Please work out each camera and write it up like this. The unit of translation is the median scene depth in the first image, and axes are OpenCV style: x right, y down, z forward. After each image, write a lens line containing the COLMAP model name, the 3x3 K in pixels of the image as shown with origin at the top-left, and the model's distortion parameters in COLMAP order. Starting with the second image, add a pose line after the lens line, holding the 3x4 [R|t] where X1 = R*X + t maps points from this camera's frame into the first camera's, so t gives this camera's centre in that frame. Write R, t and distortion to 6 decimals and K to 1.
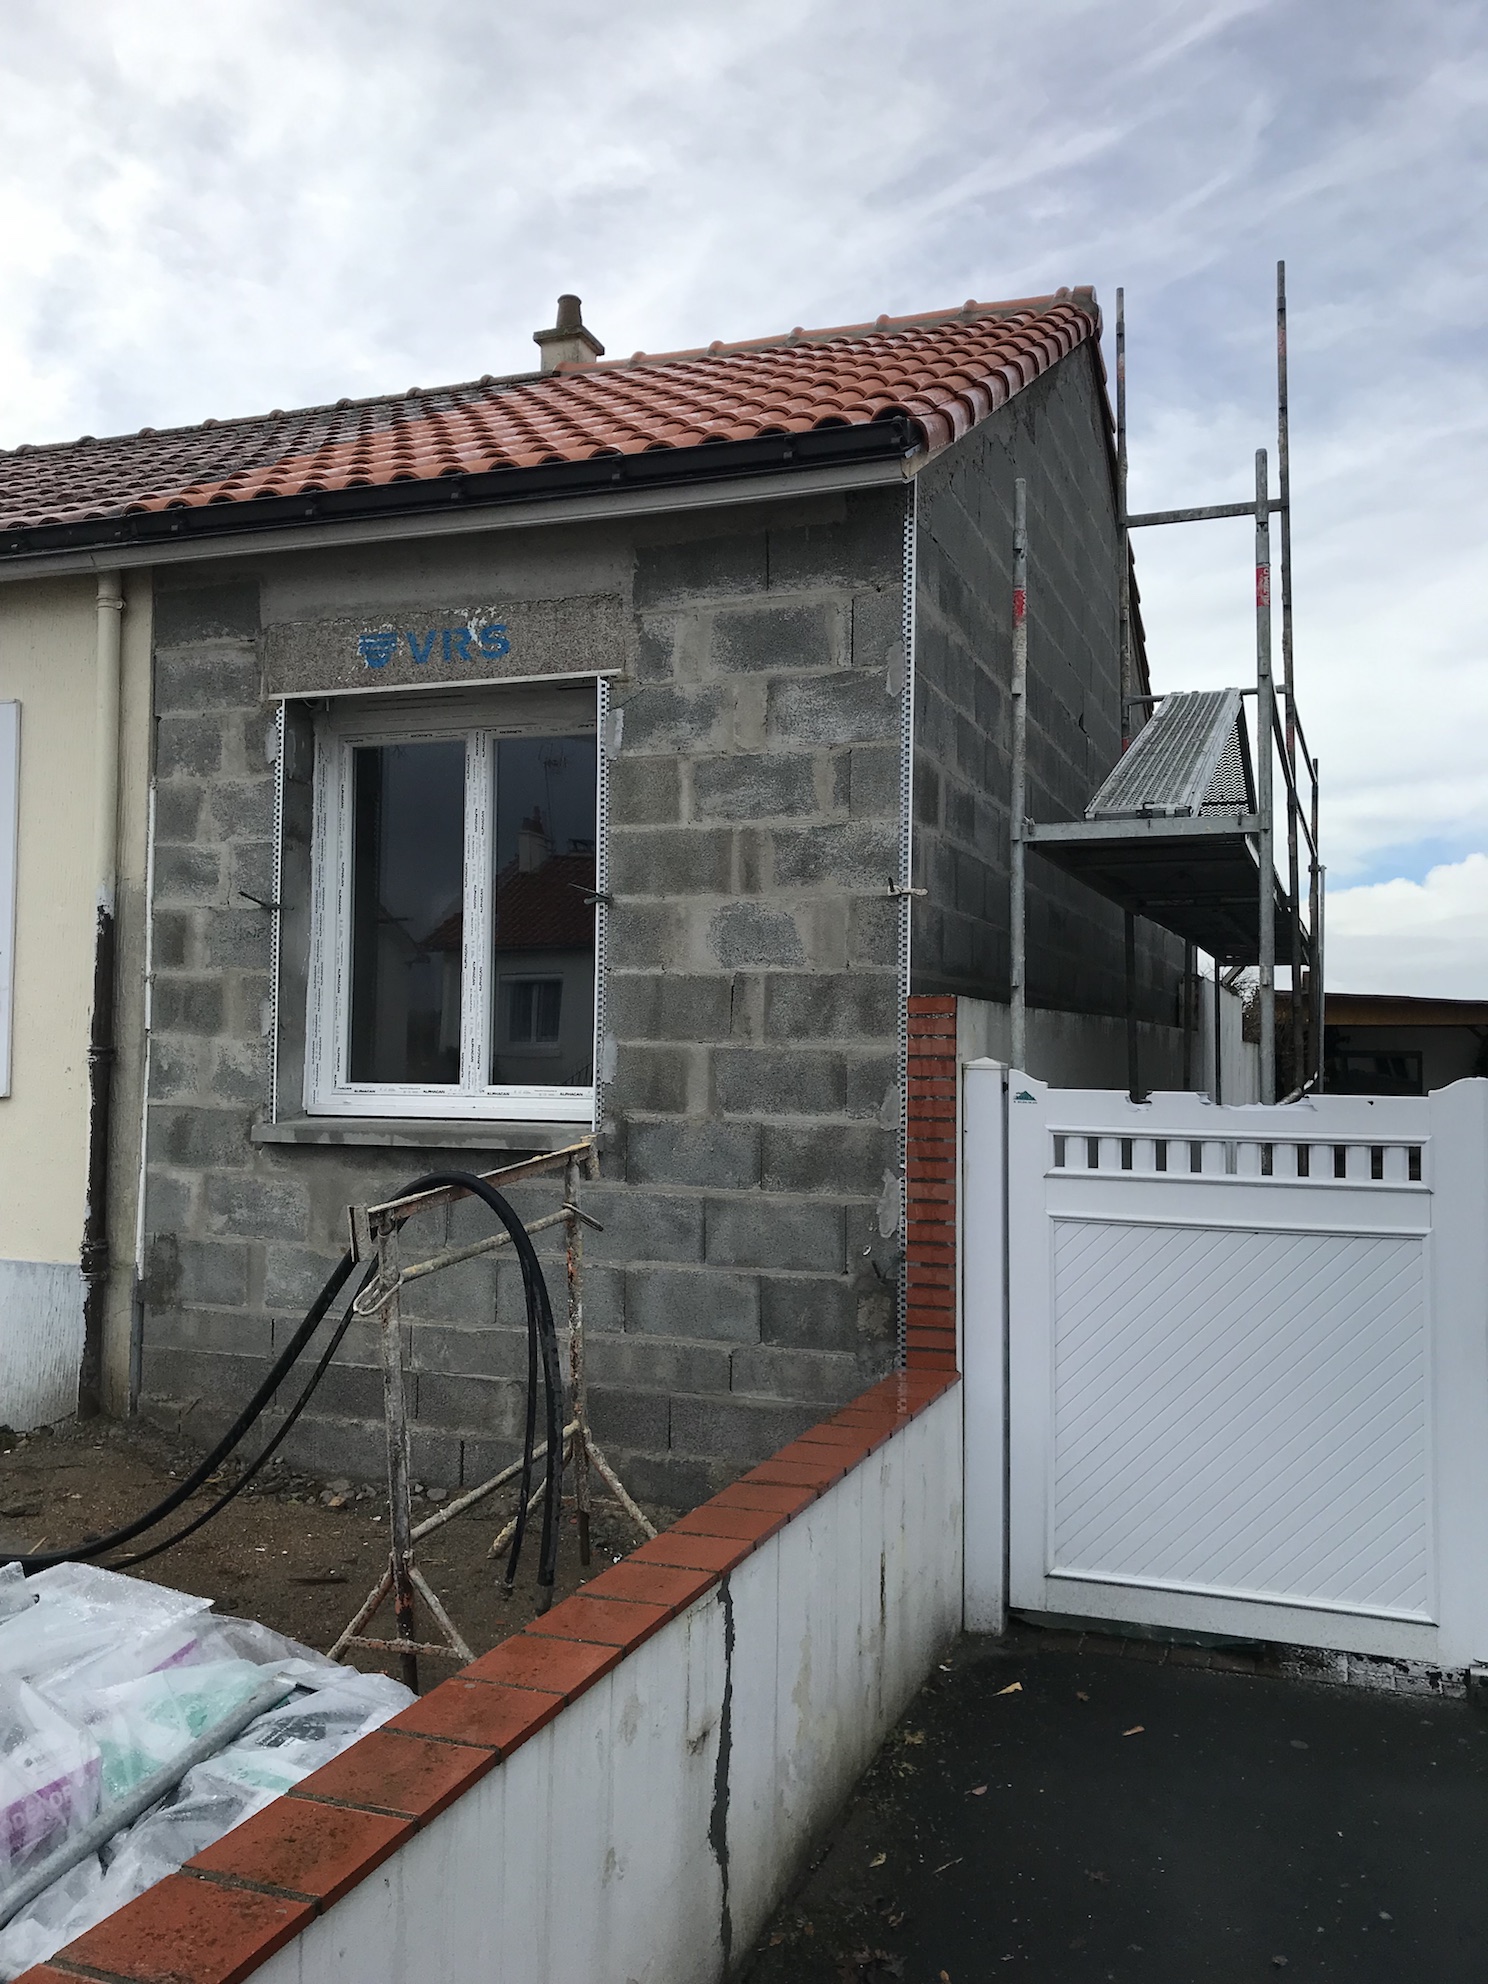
lens RADIAL K [[1647.5, 0, 738.4], [0, 1647.5, 997.4], [0, 0, 1]] dist [0.018179, -0.028454]
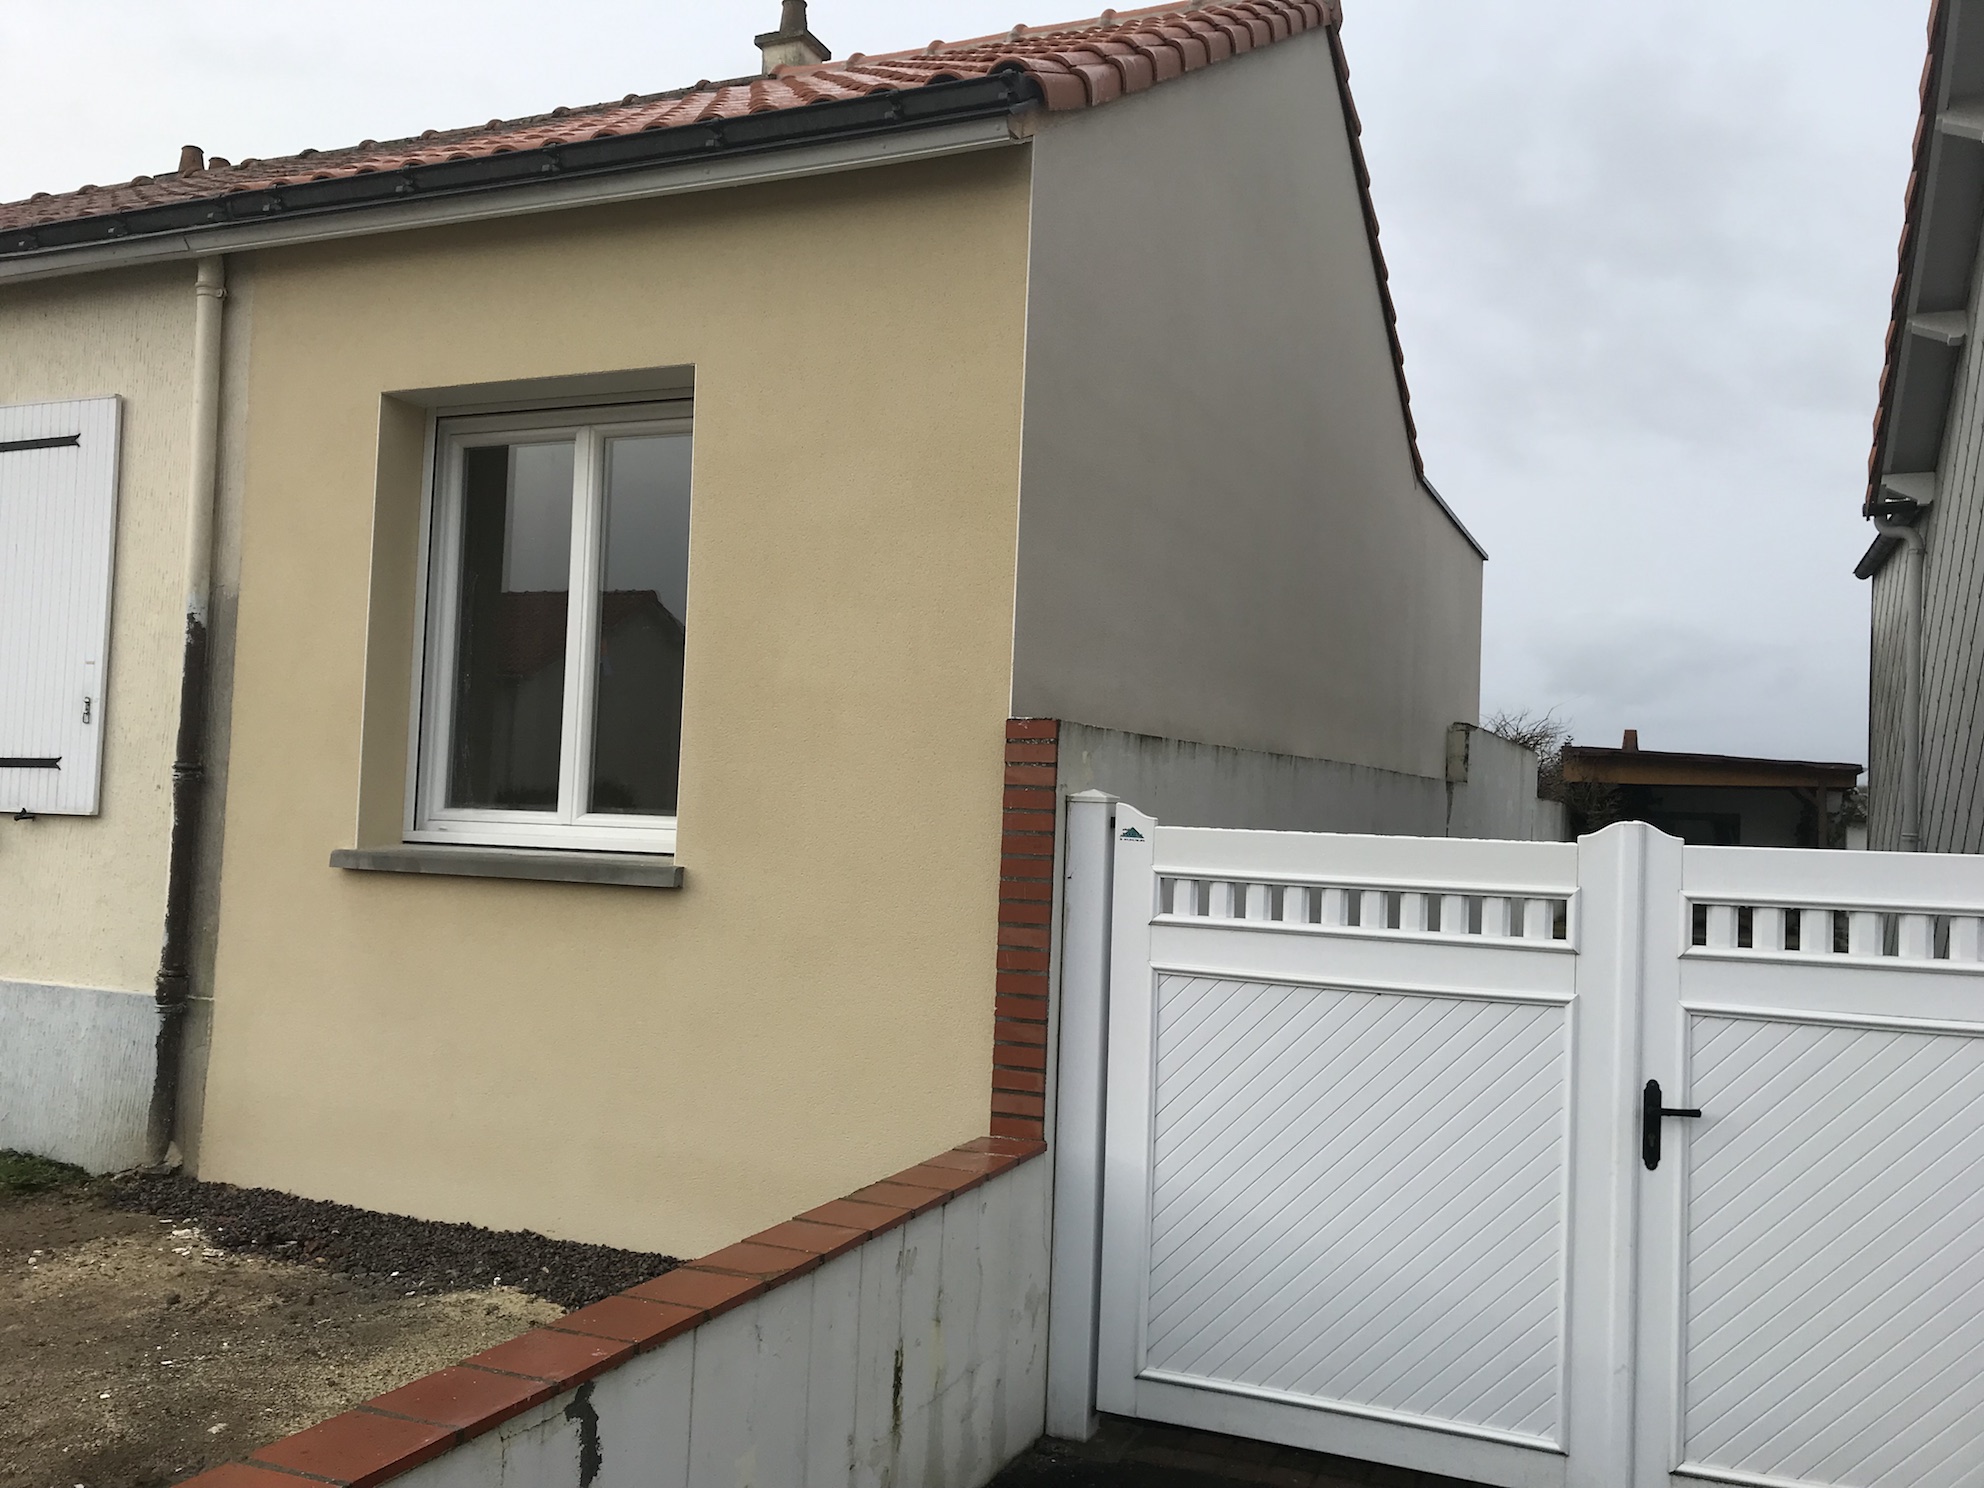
lens RADIAL K [[1647.5, 0, 993.0], [0, 1647.5, 743.0], [0, 0, 1]] dist [0.018179, -0.028454]
pose [[0.998389, 0.018484, -0.053640, 0.134301], [-0.018709, 0.999818, -0.003690, 0.014819], [0.053562, 0.004688, 0.998554, 0.101602]]
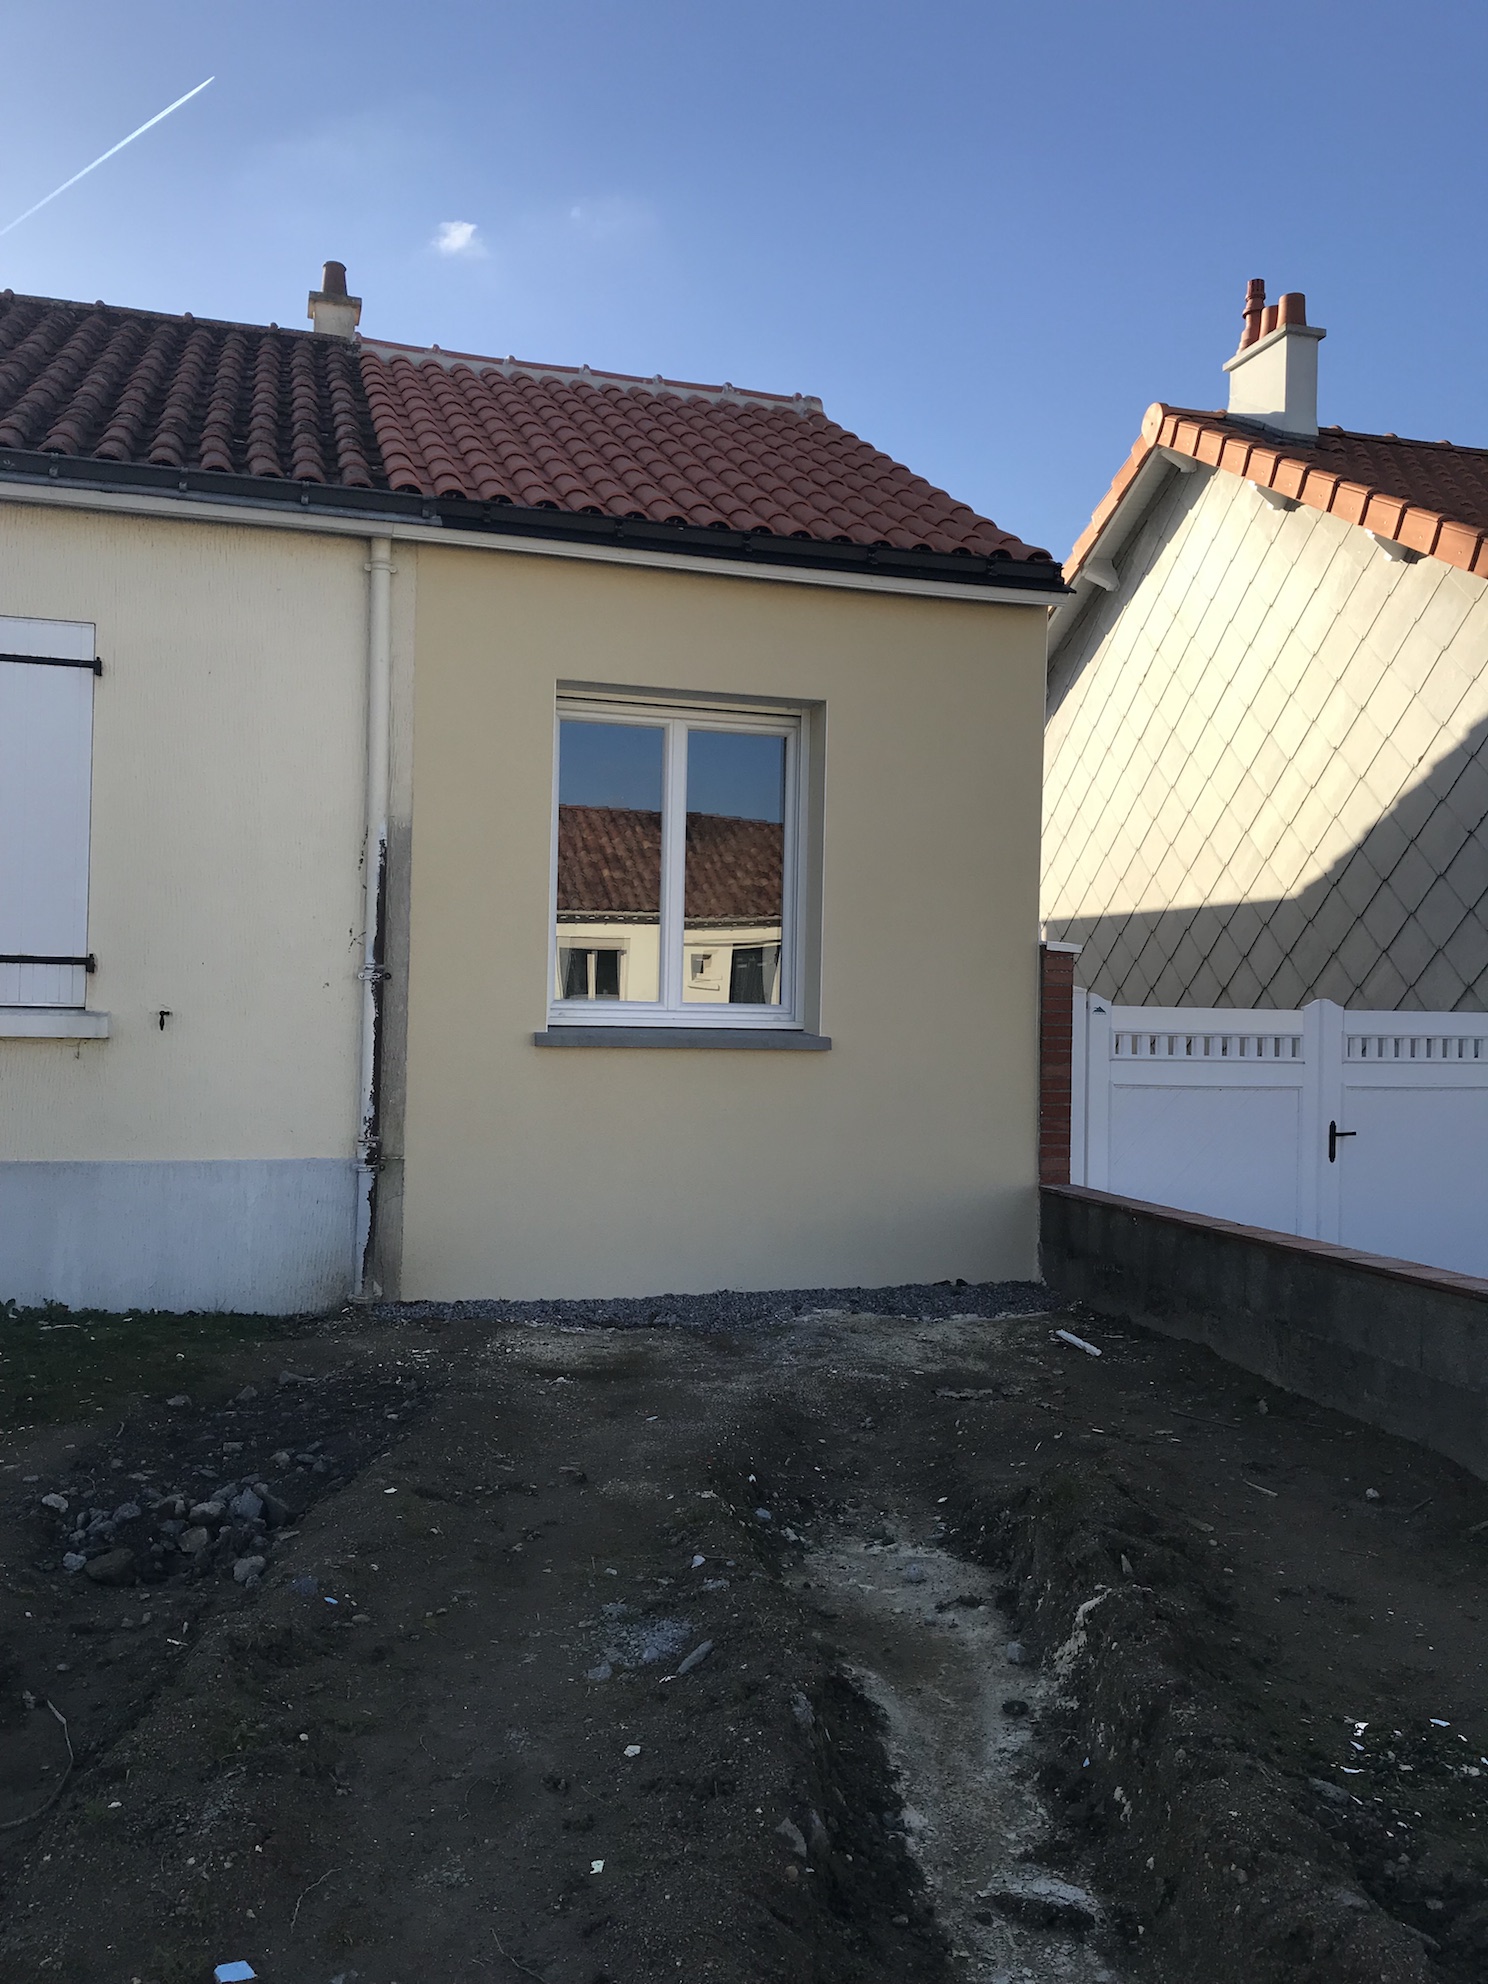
lens RADIAL K [[1560.9, 0, 736.7], [0, 1560.9, 990.6], [0, 0, 1]] dist [-0.005565, 0.000914]
pose [[0.804242, 0.004850, 0.594282, -0.920844], [-0.038218, 0.998319, 0.043572, -0.009751], [-0.593072, -0.057754, 0.803075, 0.002982]]
